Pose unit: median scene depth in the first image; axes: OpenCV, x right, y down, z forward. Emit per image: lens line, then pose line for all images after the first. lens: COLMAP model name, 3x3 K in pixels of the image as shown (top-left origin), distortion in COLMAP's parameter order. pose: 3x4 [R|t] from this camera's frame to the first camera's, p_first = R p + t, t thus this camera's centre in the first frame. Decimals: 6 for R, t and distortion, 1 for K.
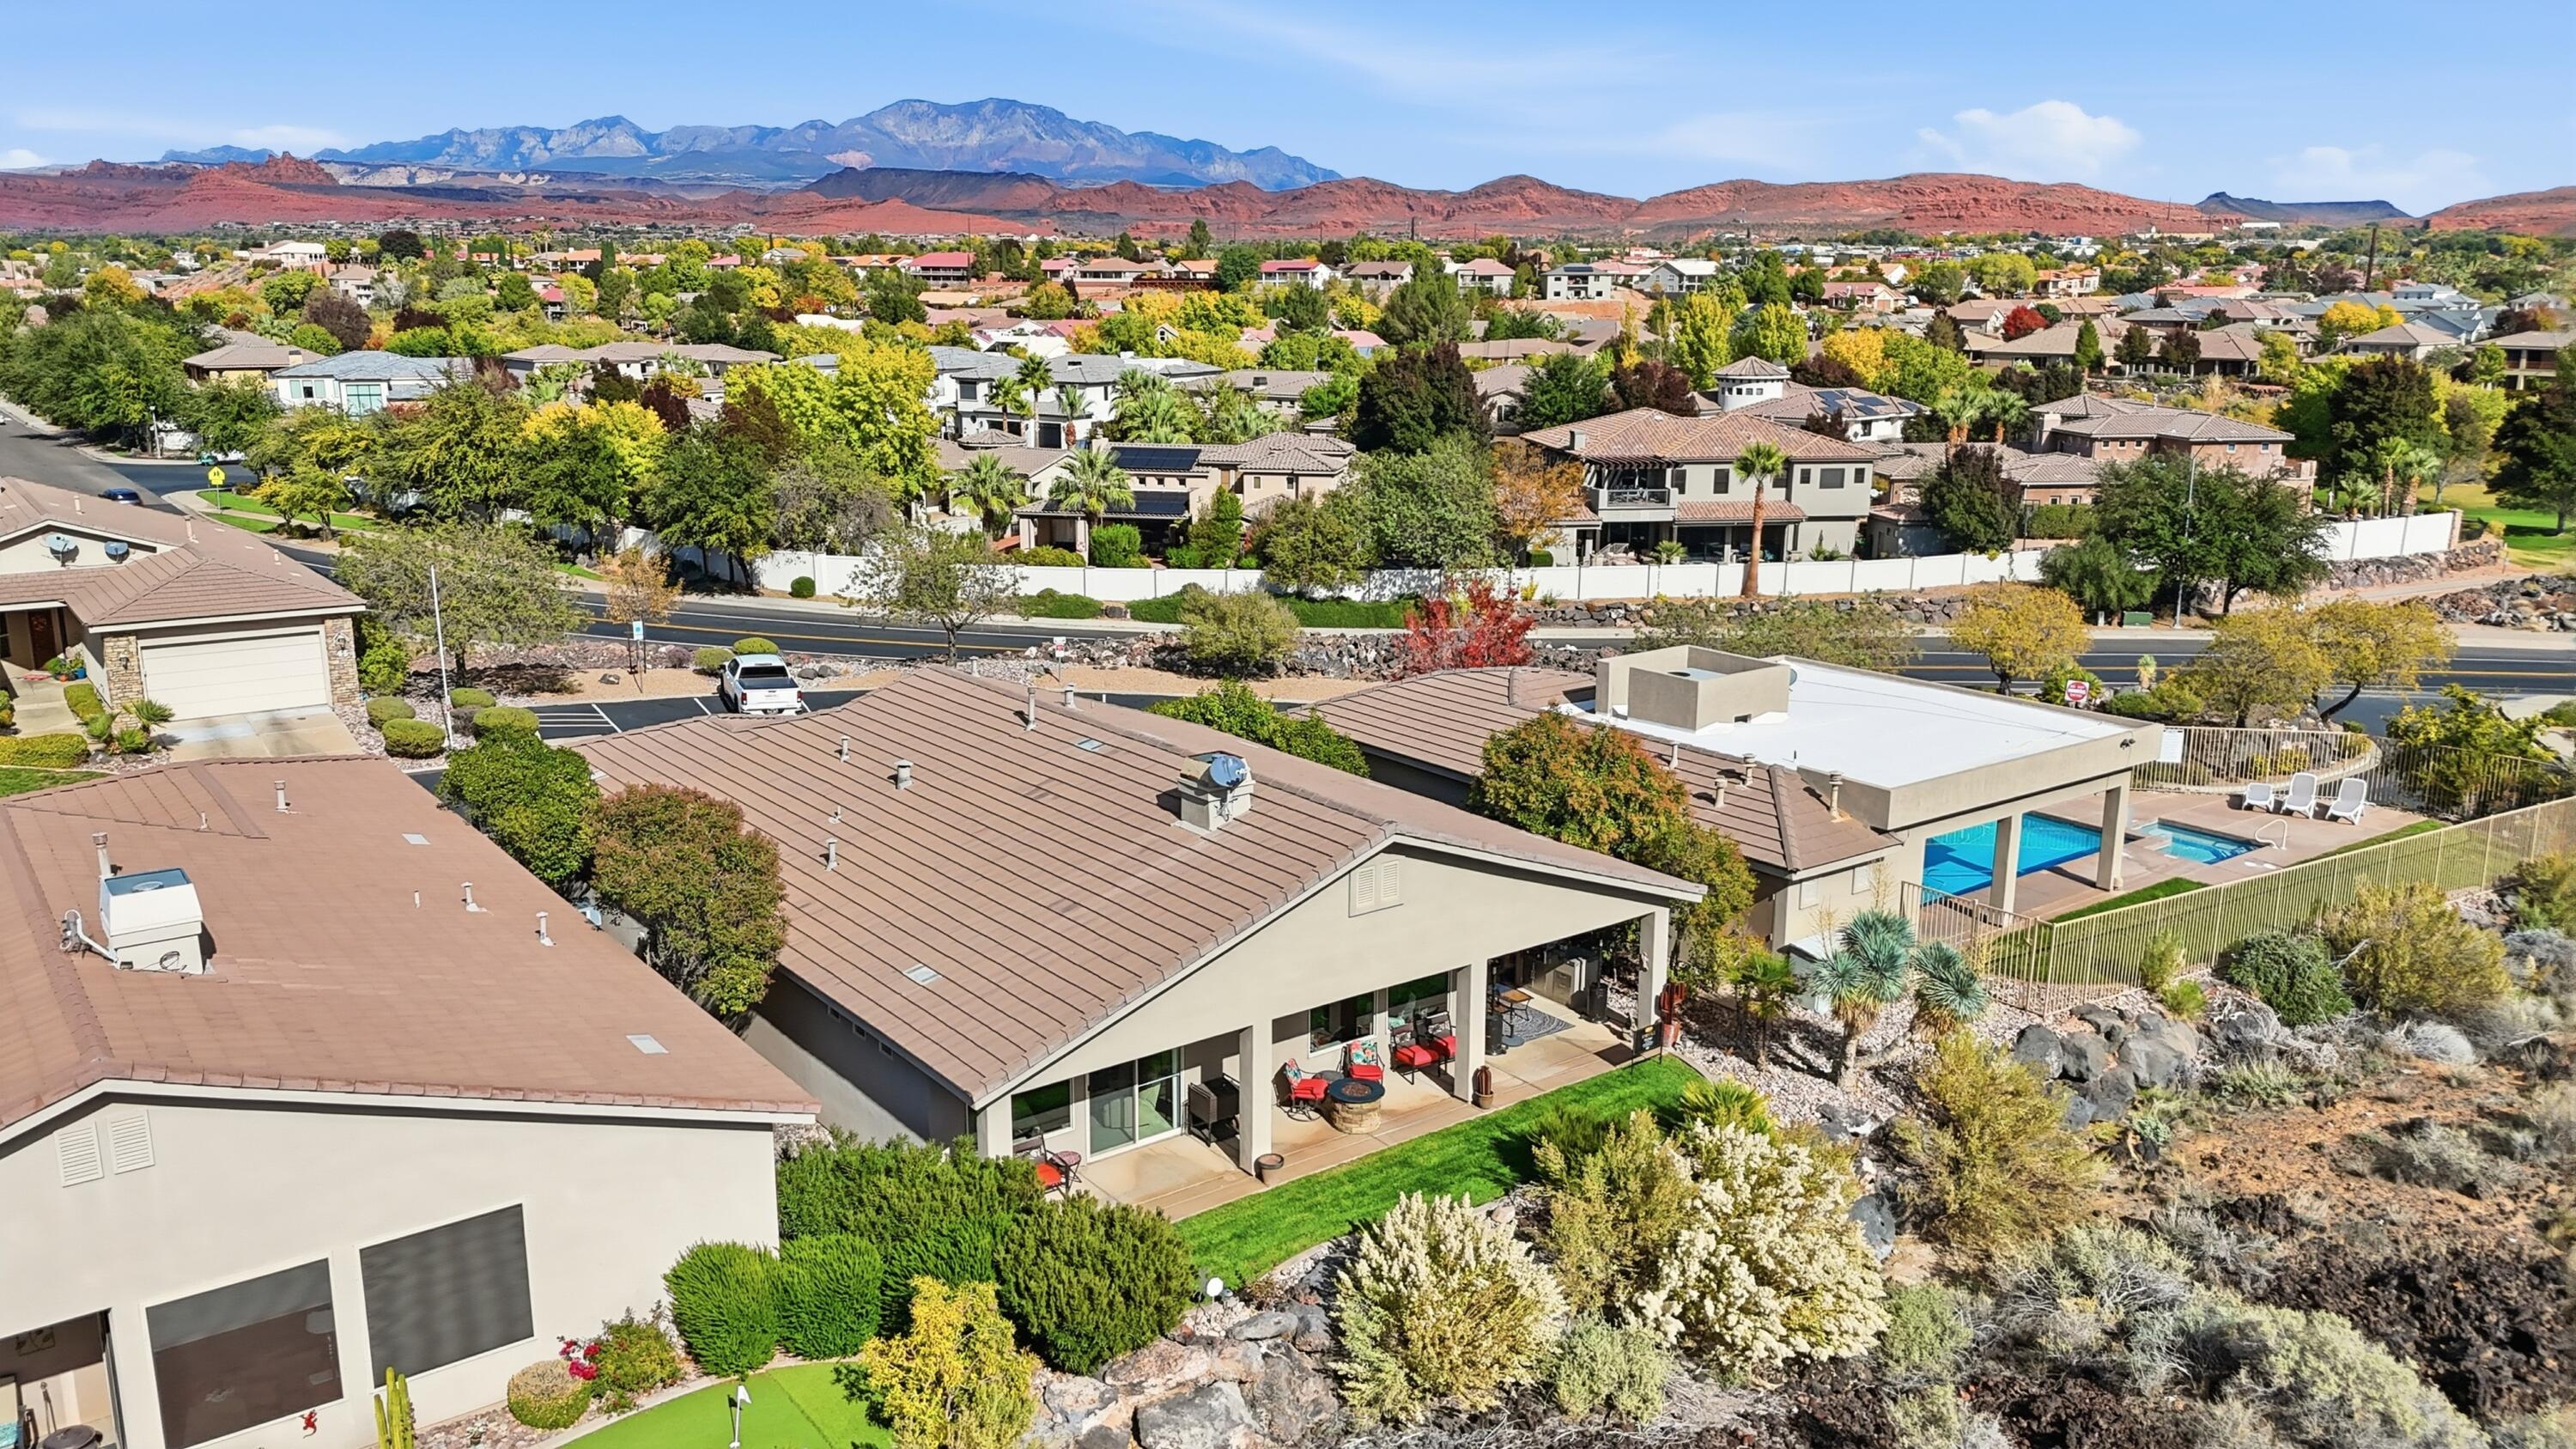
lens RADIAL K [[1888.7, 0, 1288.0], [0, 1888.7, 724.5], [0, 0, 1]] dist [0.085489, -0.095374]
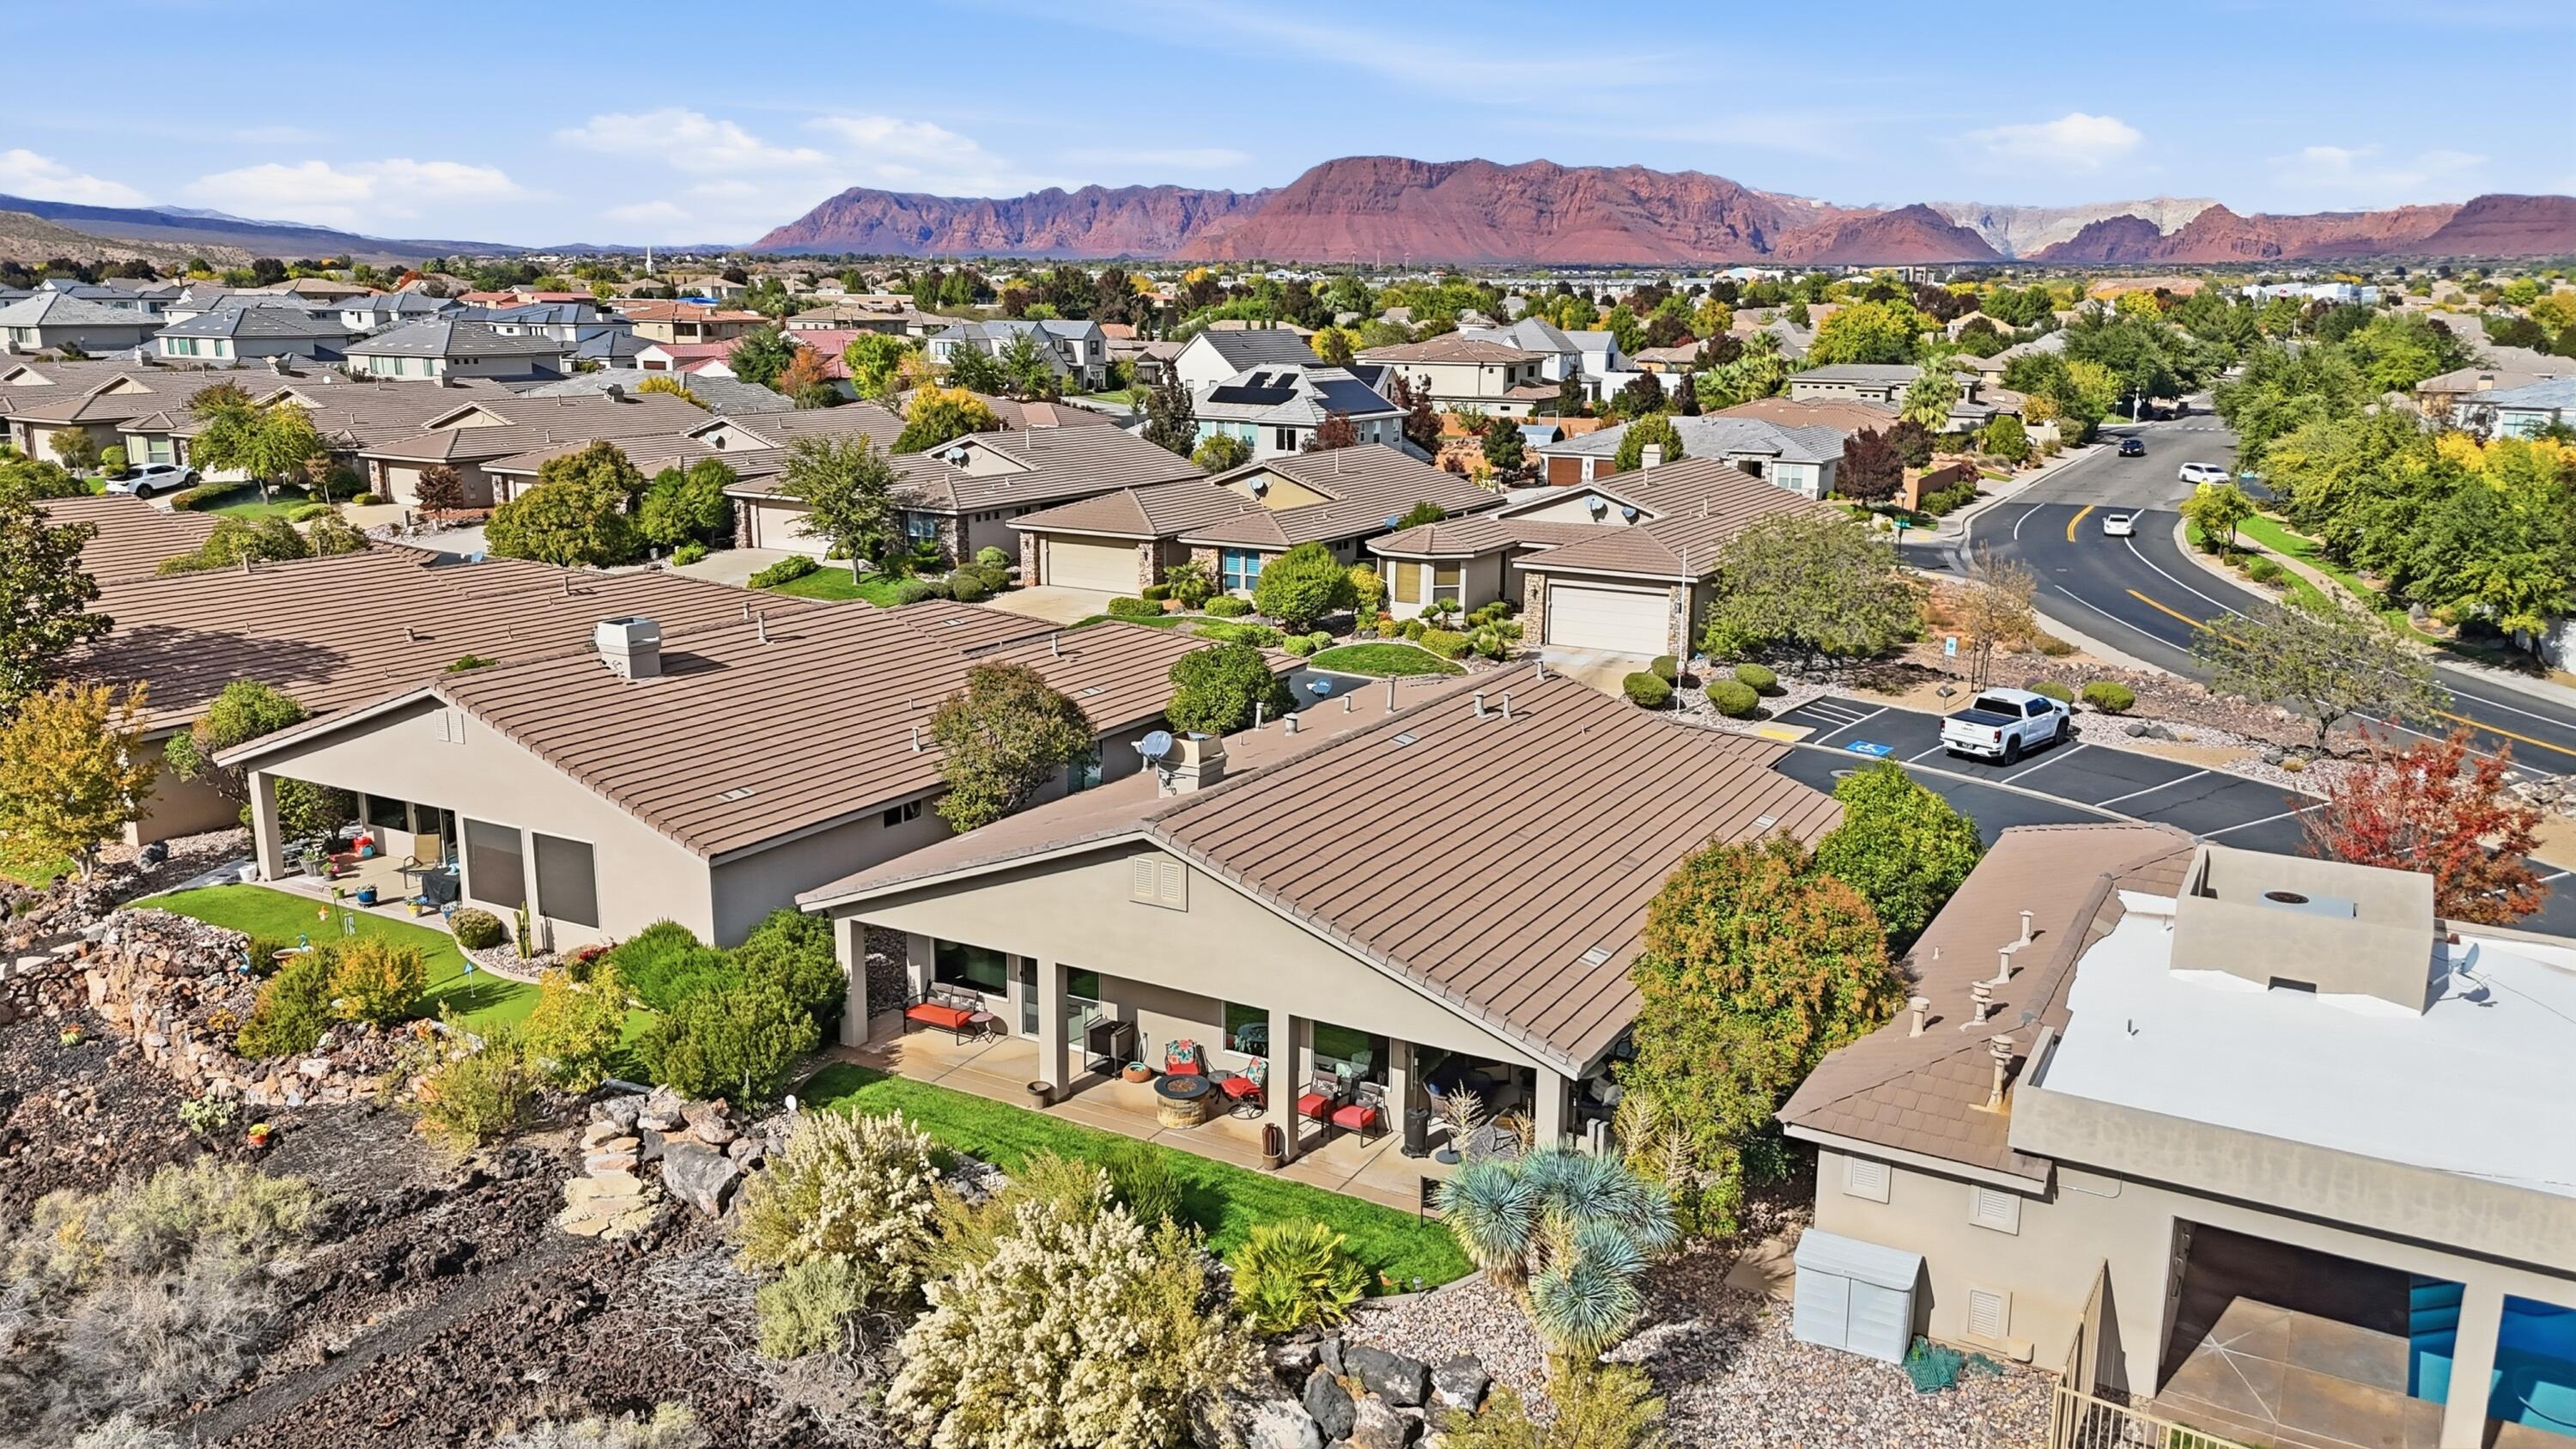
lens RADIAL K [[1888.7, 0, 1288.0], [0, 1888.7, 724.5], [0, 0, 1]] dist [0.085489, -0.095374]
pose [[0.383515, 0.201191, -0.901354, 1.226256], [-0.213066, 0.968929, 0.125618, -0.174085], [0.898621, 0.143871, 0.414466, 0.802903]]
